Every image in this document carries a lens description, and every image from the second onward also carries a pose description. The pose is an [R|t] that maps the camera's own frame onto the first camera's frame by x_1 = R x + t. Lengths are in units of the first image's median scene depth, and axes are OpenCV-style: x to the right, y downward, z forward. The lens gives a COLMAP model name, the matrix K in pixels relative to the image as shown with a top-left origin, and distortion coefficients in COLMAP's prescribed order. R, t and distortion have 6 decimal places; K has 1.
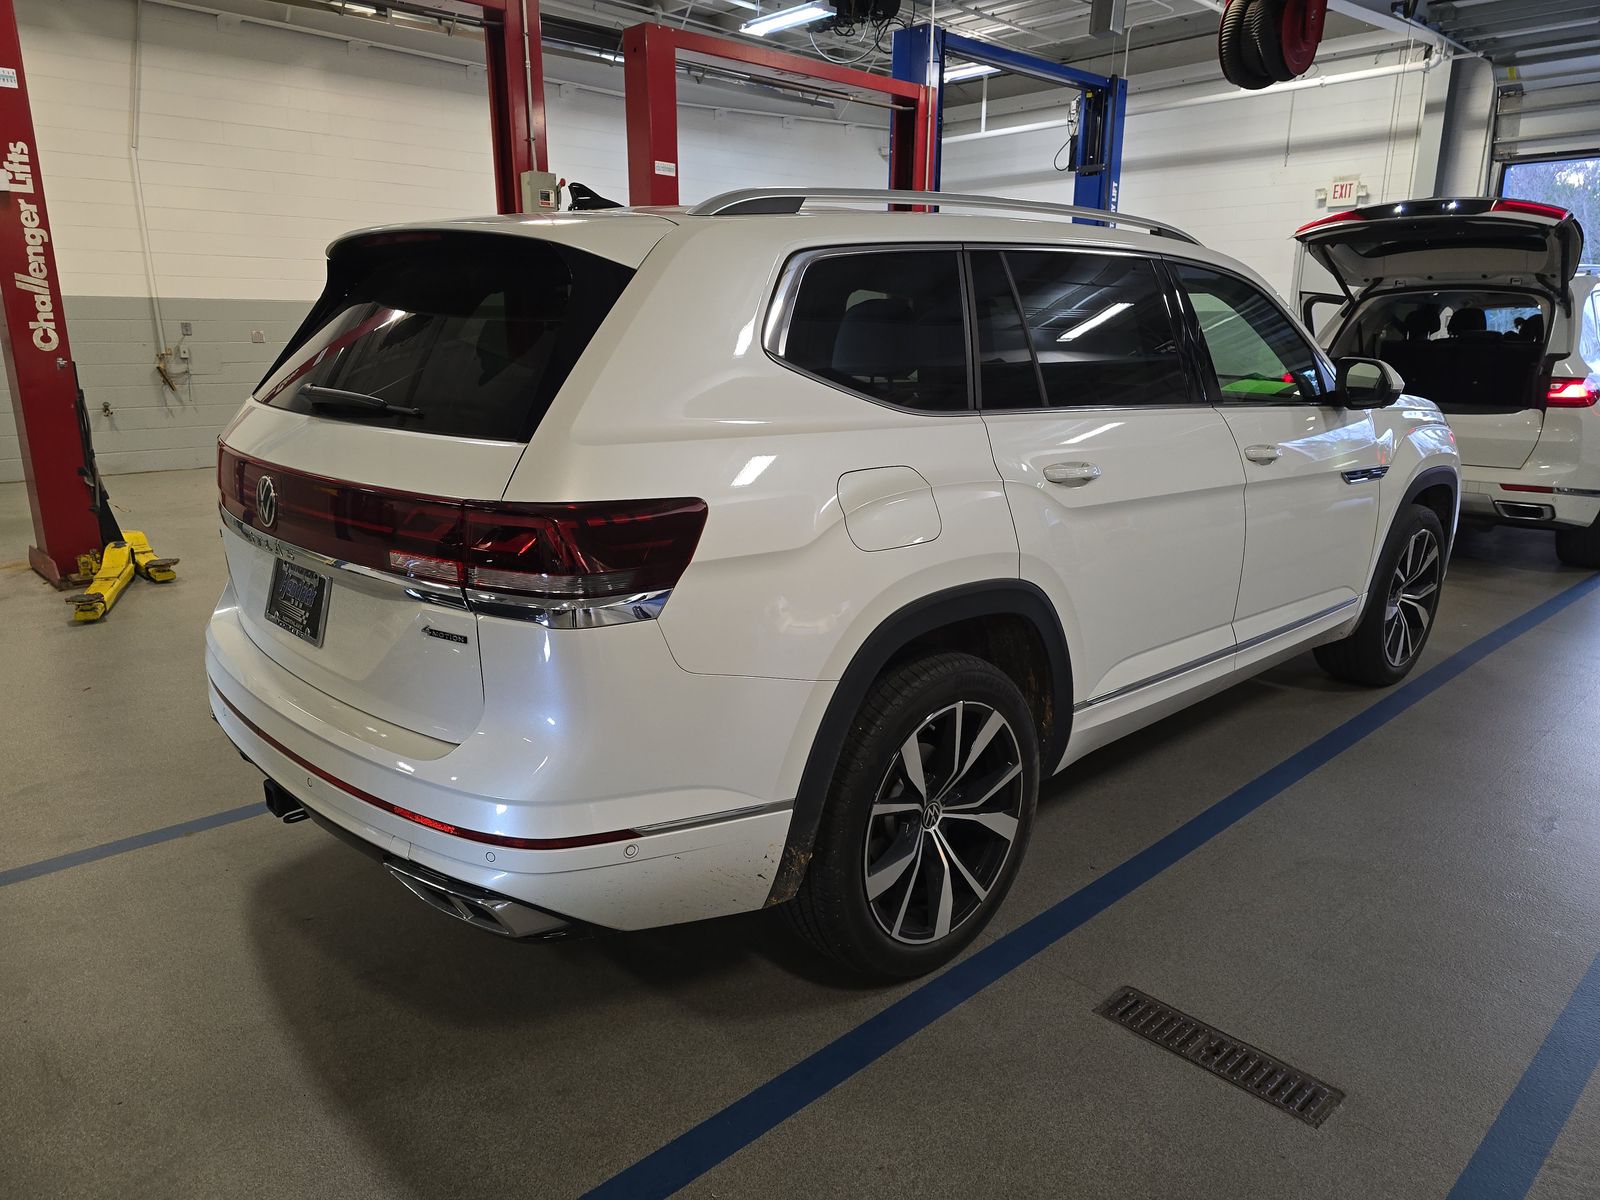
lens RADIAL K [[1116.3, 0, 806.4], [0, 1116.3, 596.6], [0, 0, 1]] dist [0.020940, -0.016654]
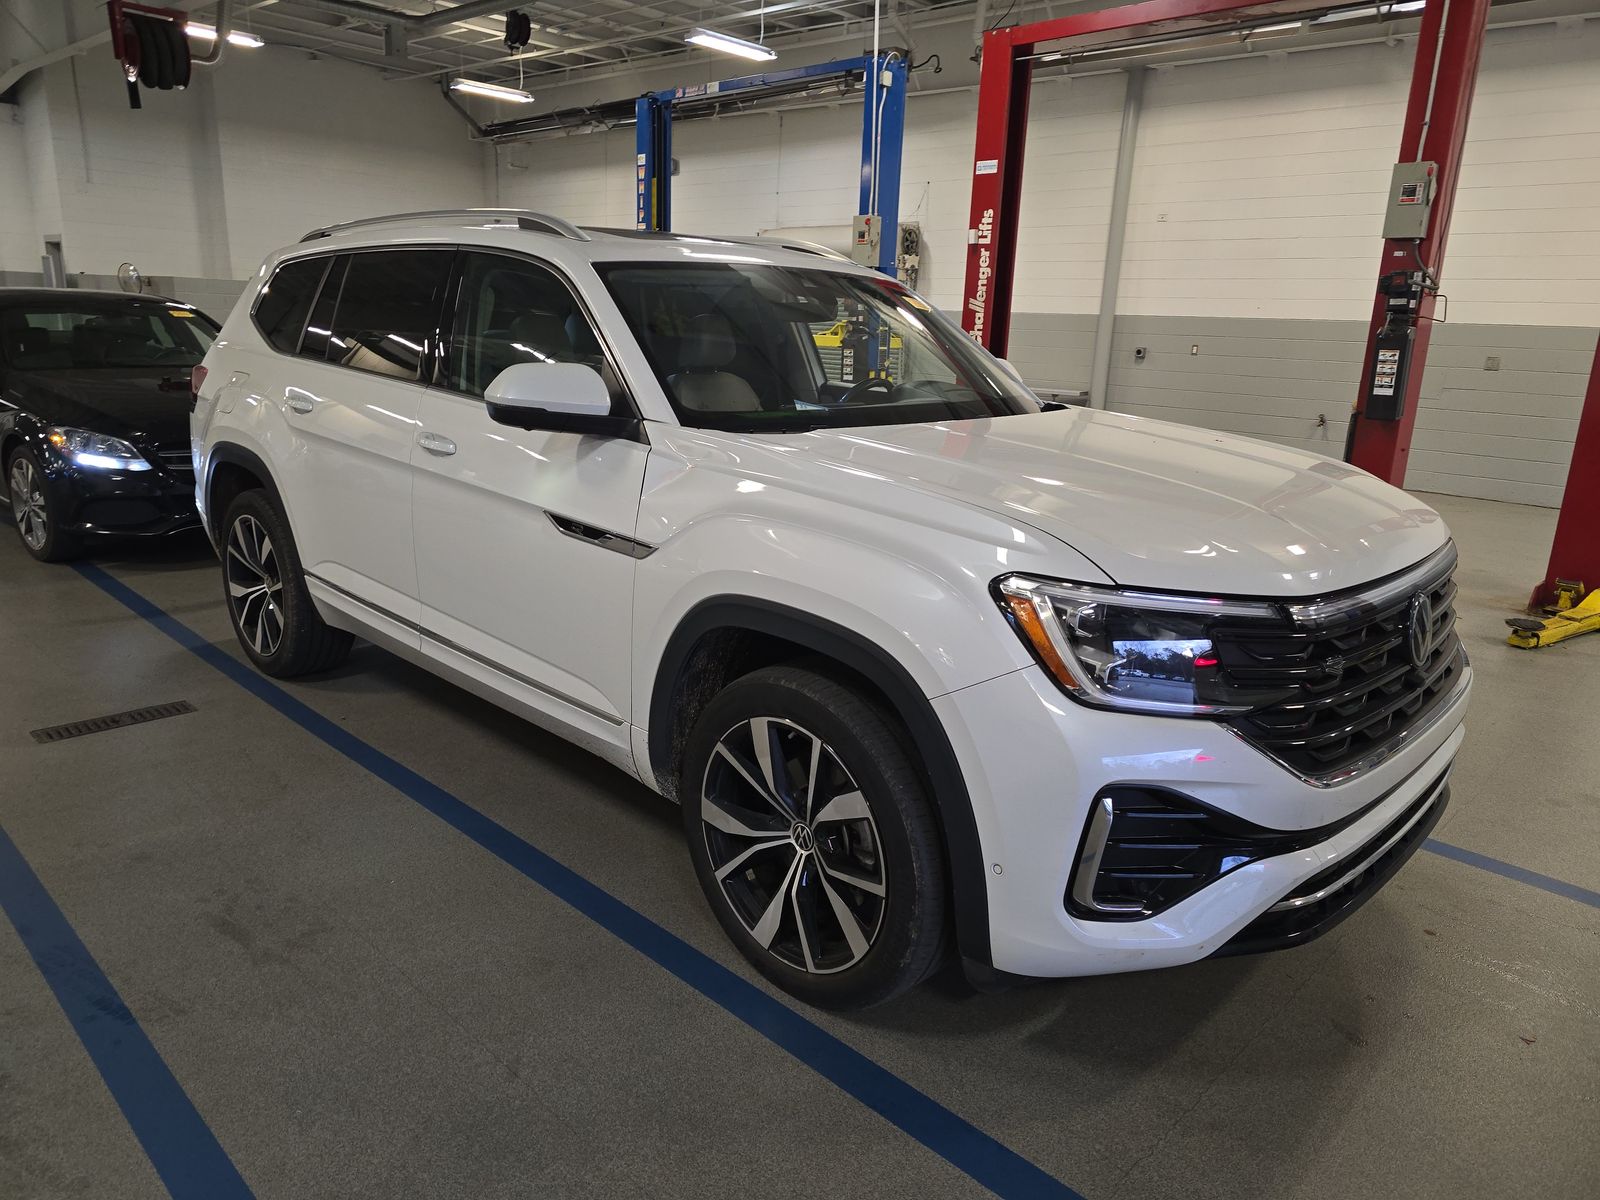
lens RADIAL K [[1116.3, 0, 799.6], [0, 1116.3, 602.3], [0, 0, 1]] dist [0.020940, -0.016654]
pose [[0.006427, 0.235929, -0.971749, 0.848075], [-0.269769, 0.936149, 0.225501, -0.183165], [0.962904, 0.260698, 0.069663, 0.783731]]
